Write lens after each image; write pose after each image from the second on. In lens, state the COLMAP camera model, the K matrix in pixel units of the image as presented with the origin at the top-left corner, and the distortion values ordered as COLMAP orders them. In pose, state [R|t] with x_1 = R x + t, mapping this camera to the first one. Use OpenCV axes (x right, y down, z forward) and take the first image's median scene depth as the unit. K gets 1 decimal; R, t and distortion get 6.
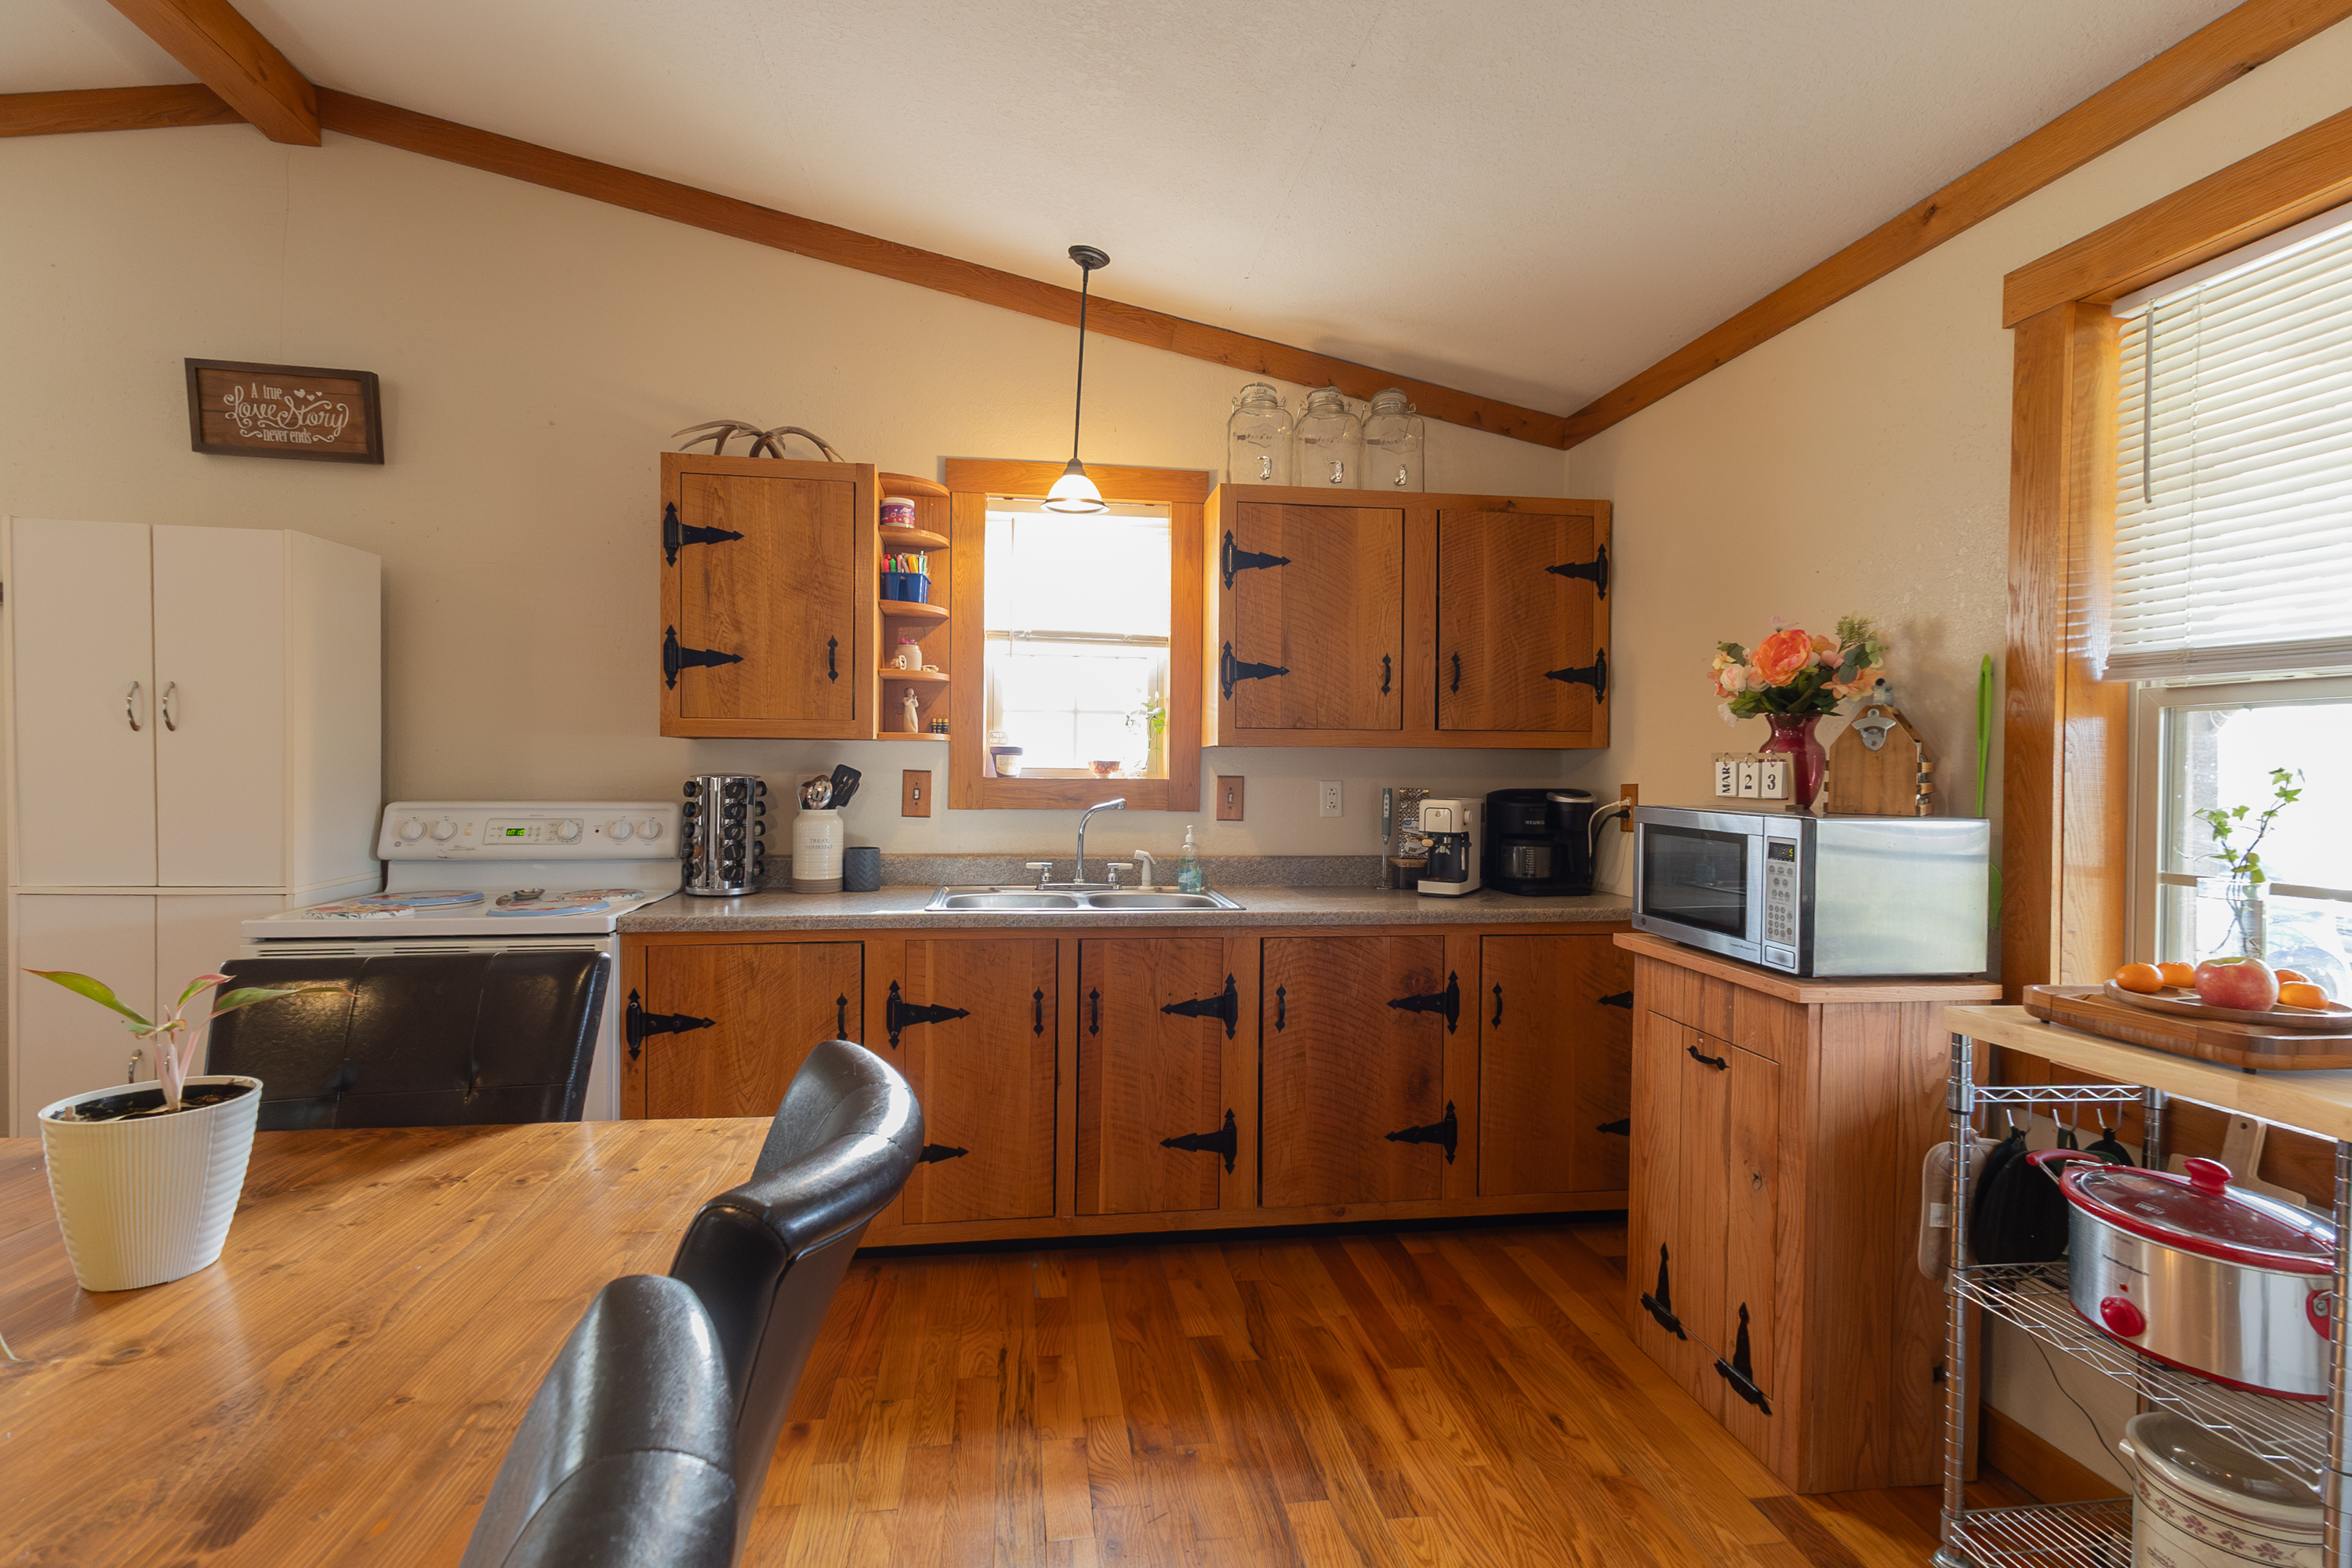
lens RADIAL K [[1089.6, 0, 1174.9], [0, 1089.6, 789.6], [0, 0, 1]] dist [0.022404, -0.003990]
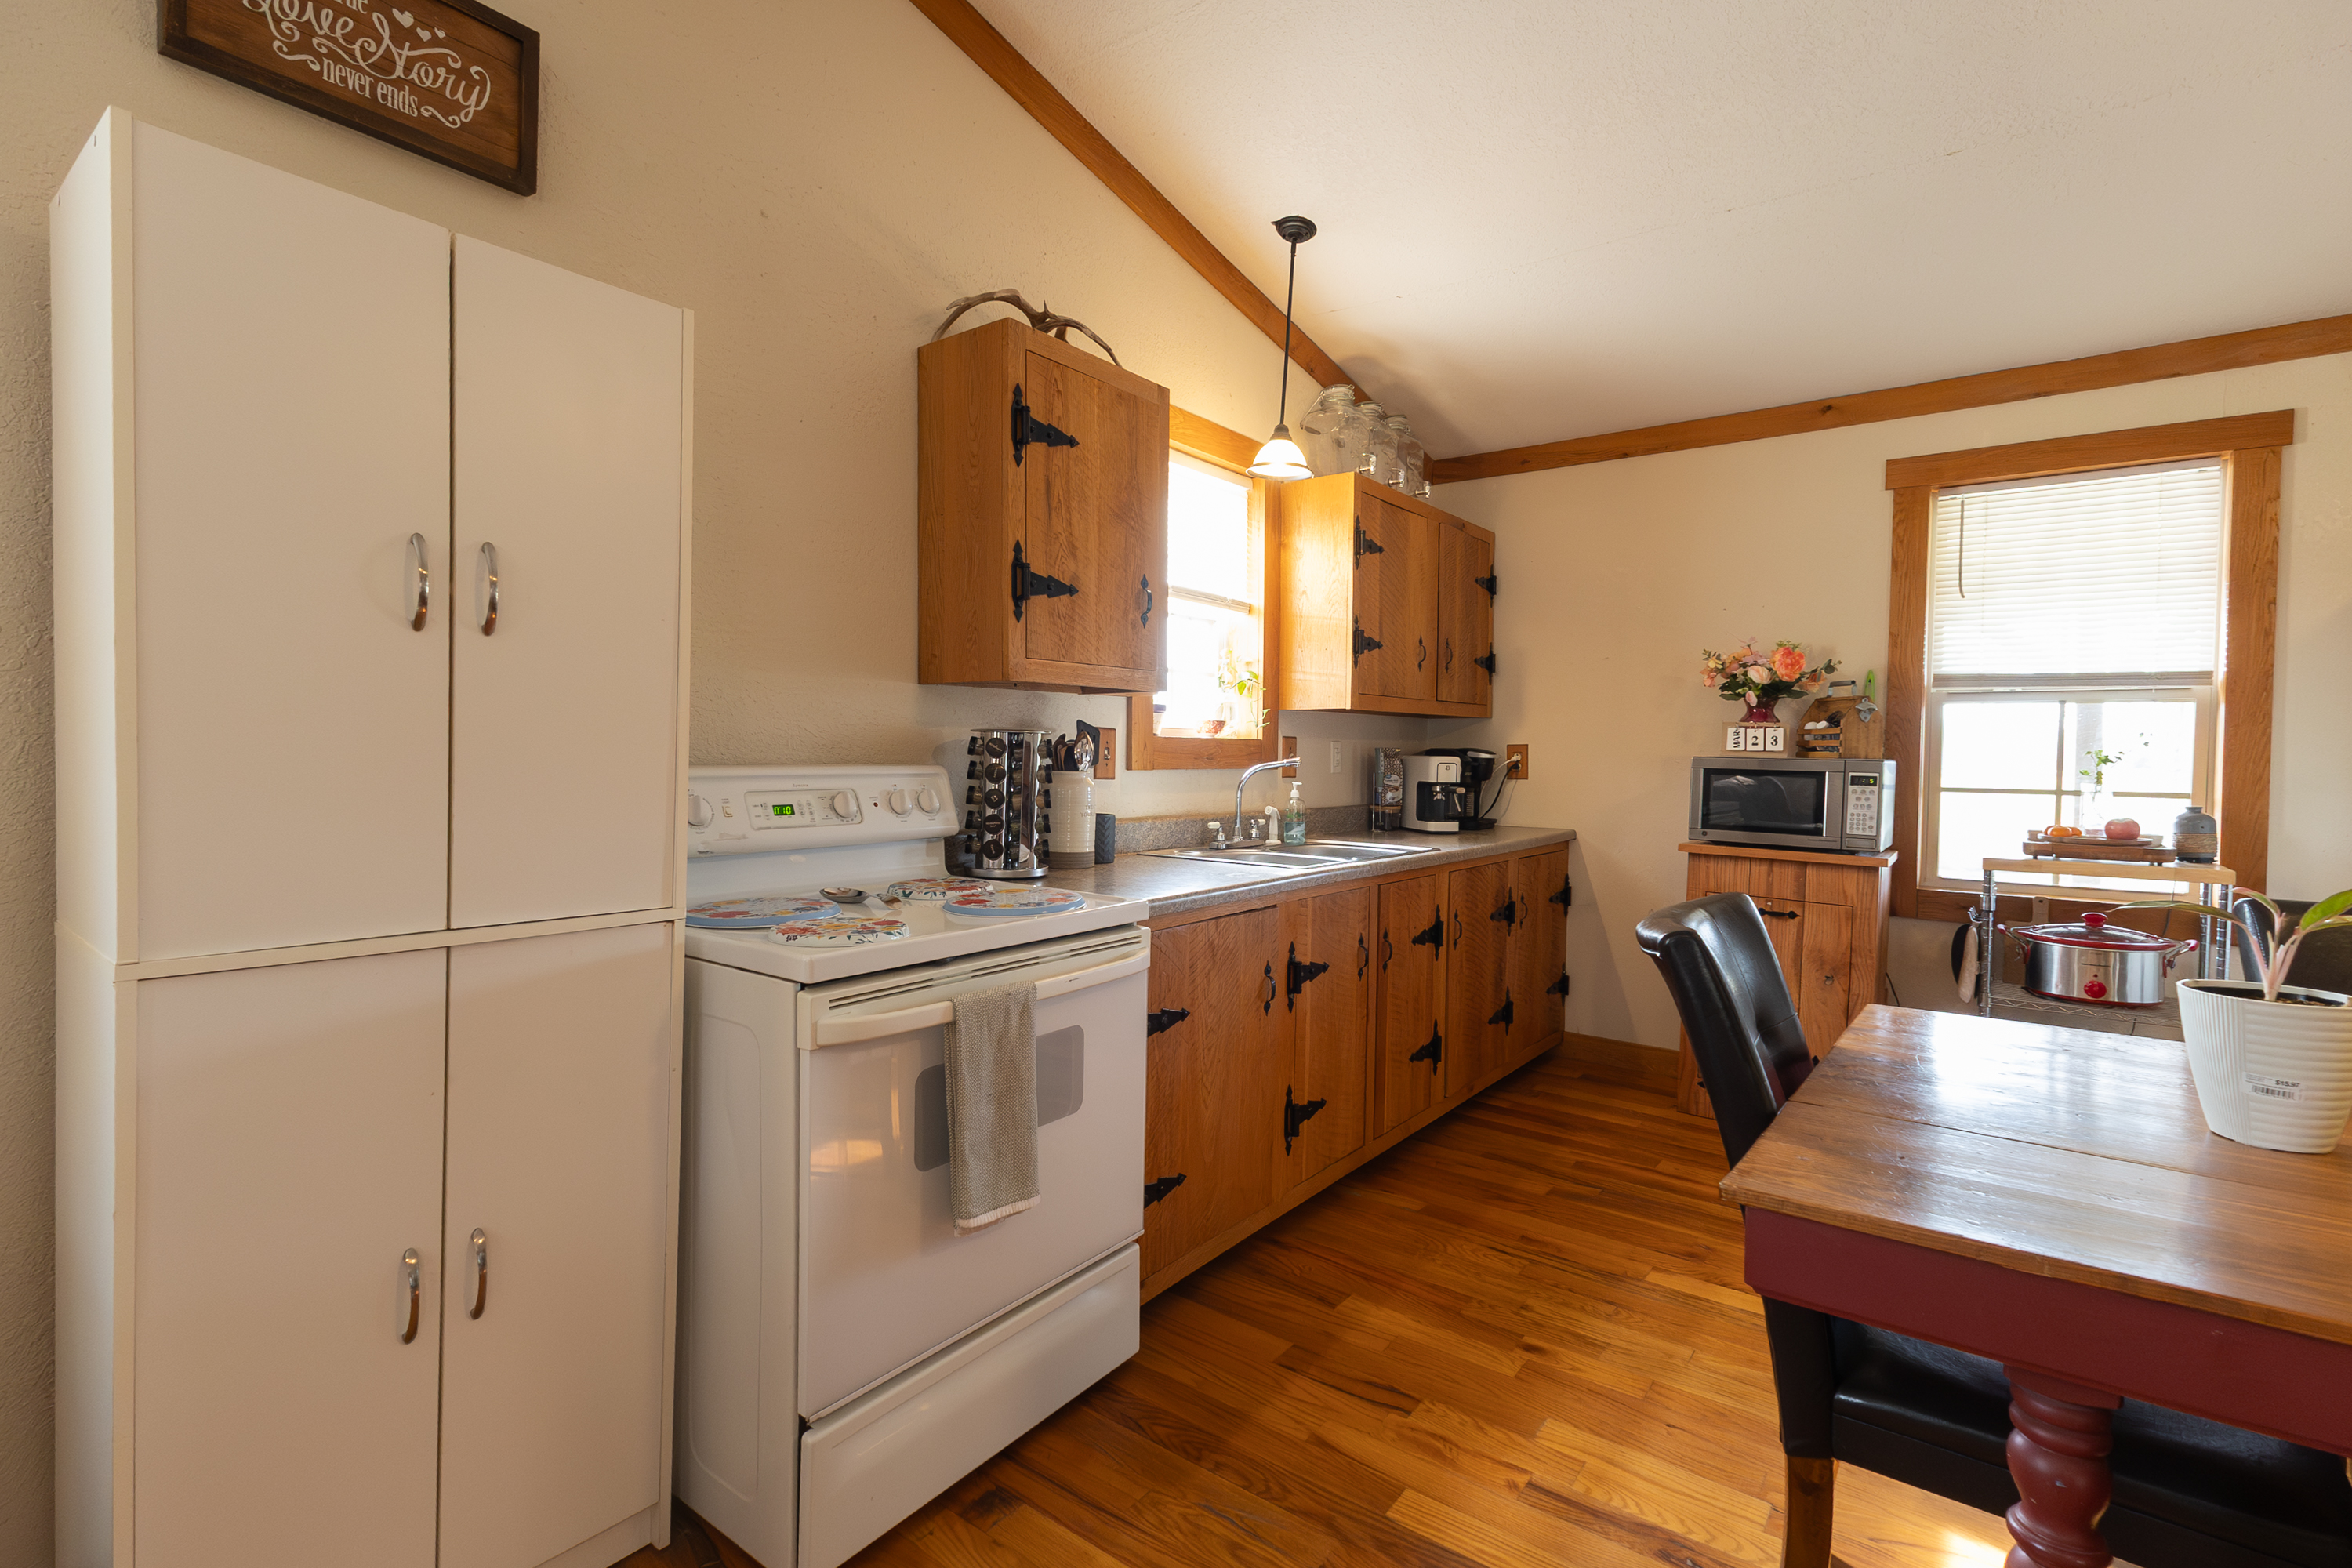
lens RADIAL K [[1089.6, 0, 1173.7], [0, 1089.6, 788.7], [0, 0, 1]] dist [0.022404, -0.003990]
pose [[0.718996, -0.026261, 0.694518, -0.908146], [0.007127, 0.999512, 0.030415, 0.006182], [-0.694977, -0.016918, 0.718833, 0.339220]]
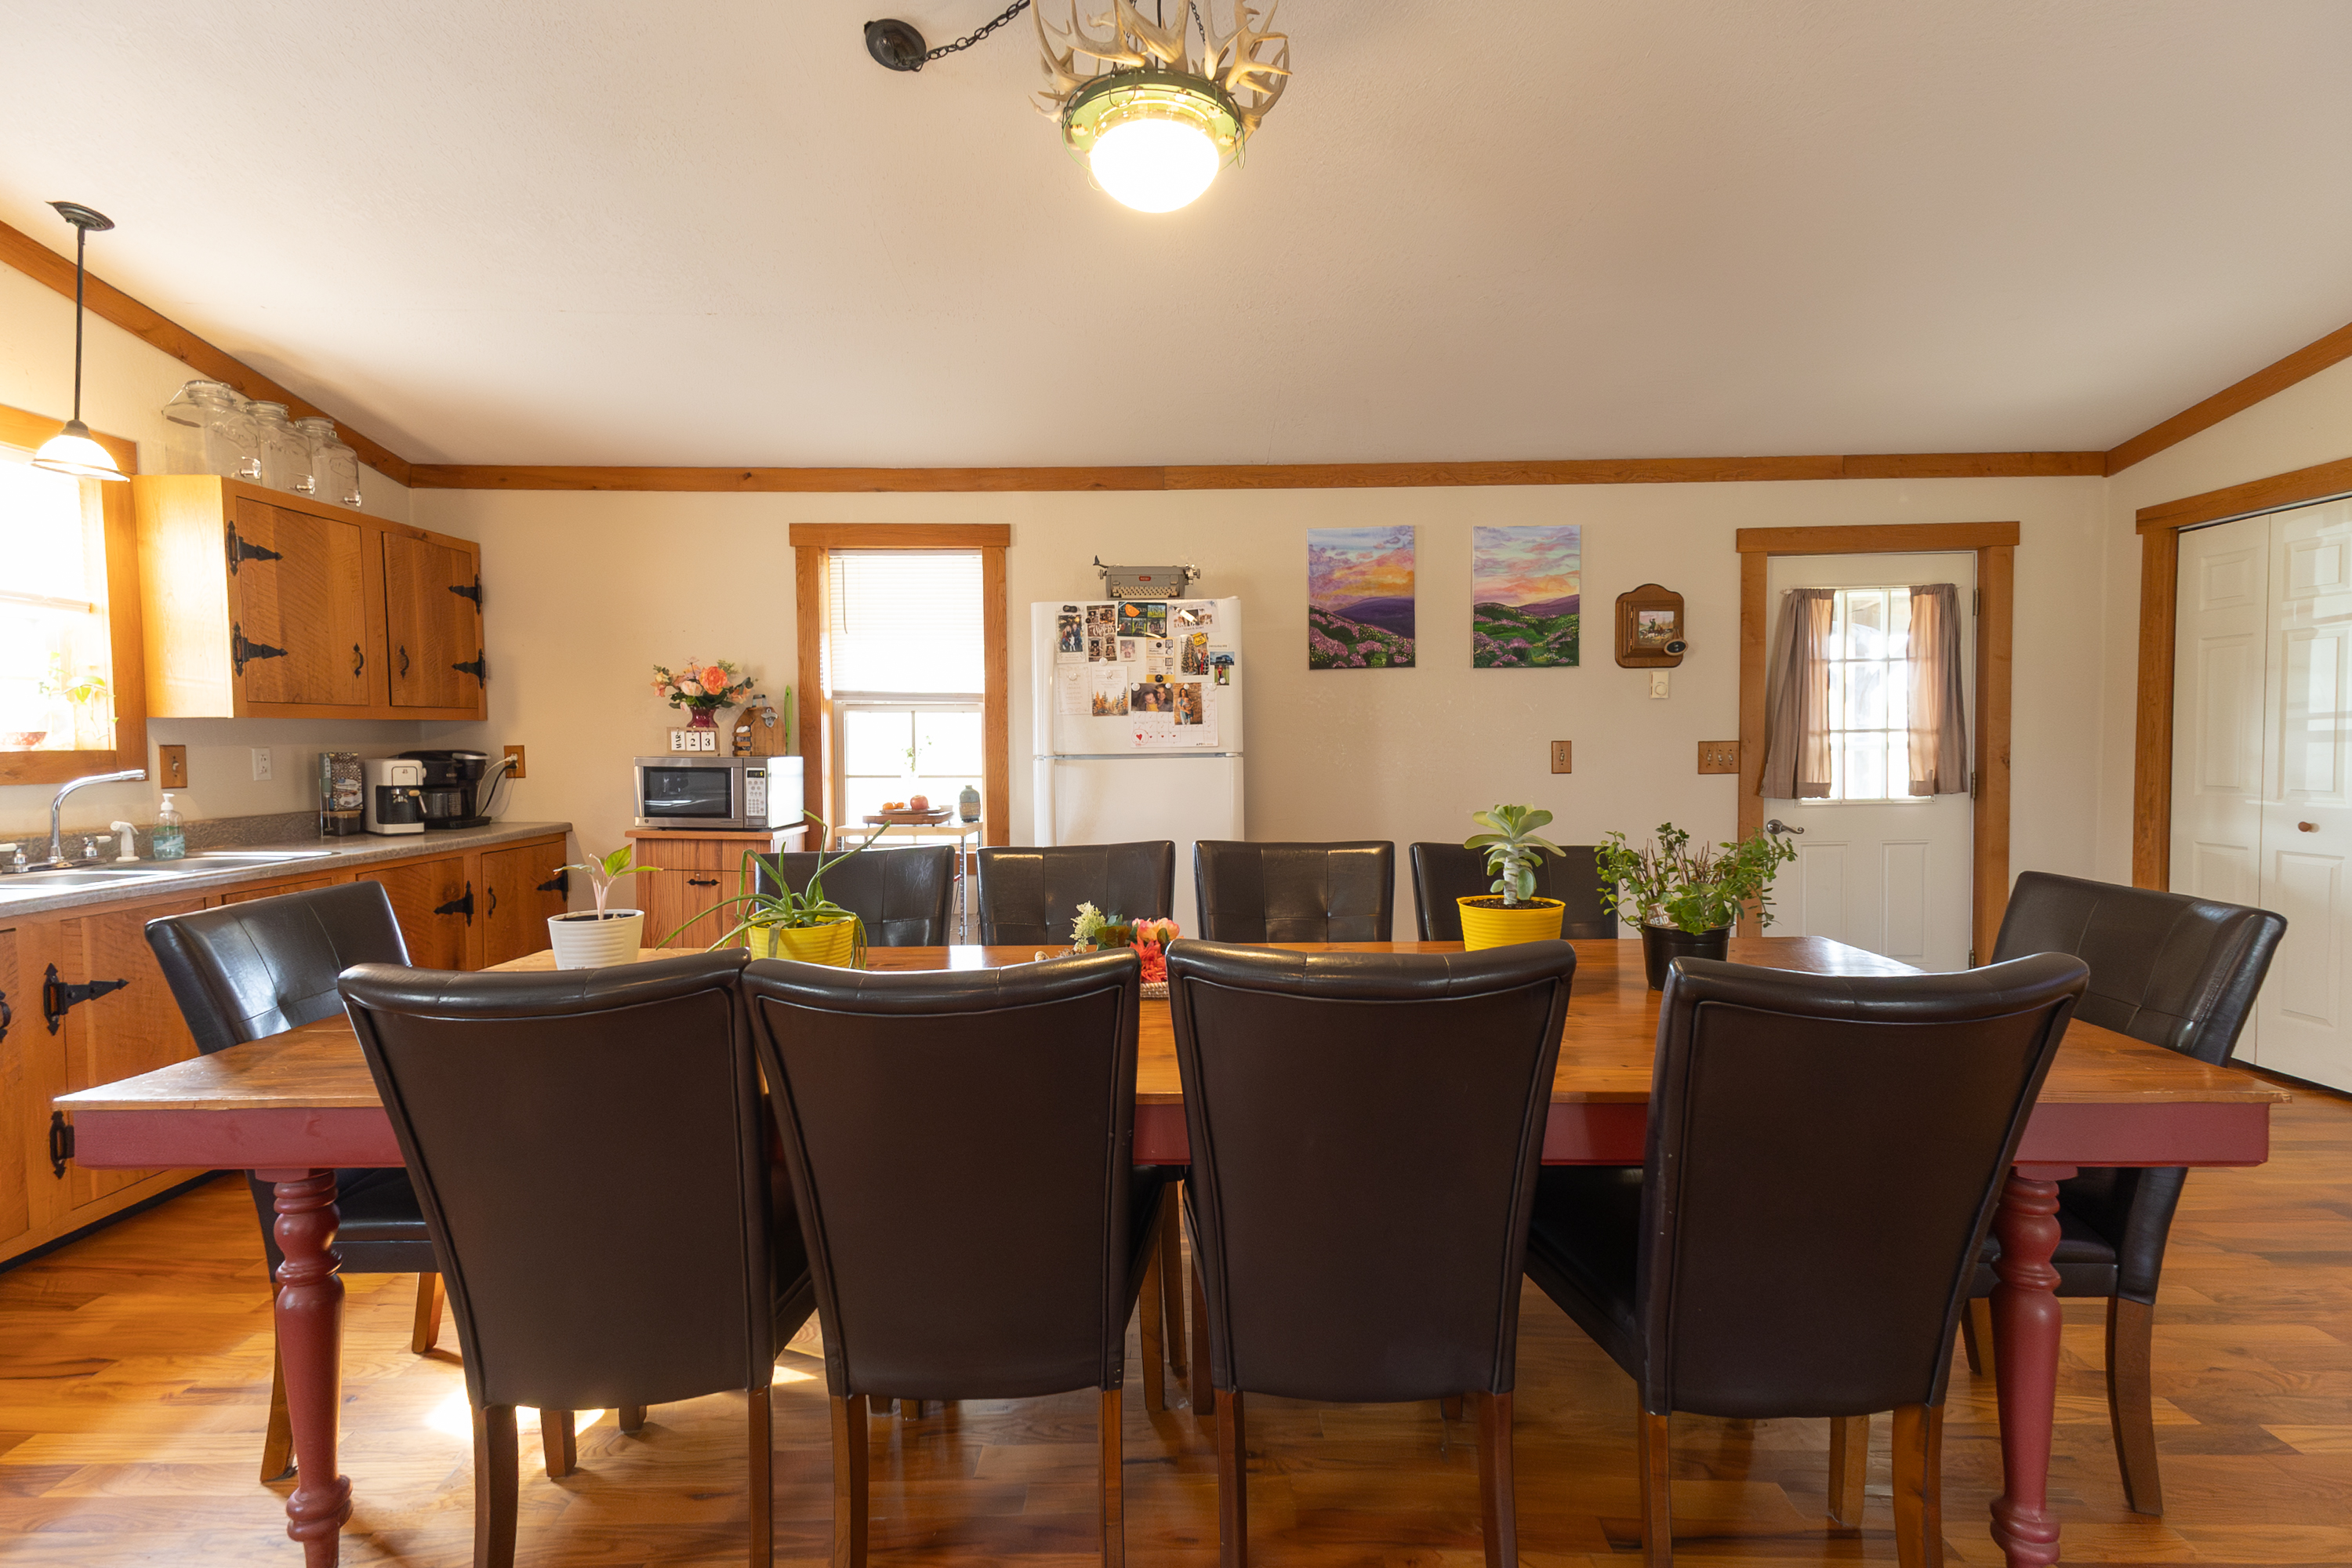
lens RADIAL K [[1089.6, 0, 1191.9], [0, 1089.6, 783.2], [0, 0, 1]] dist [0.022404, -0.003990]
pose [[0.162877, -0.055422, 0.985089, -0.946640], [0.019897, 0.998403, 0.052881, -0.014789], [-0.986446, 0.010987, 0.163719, -0.139325]]
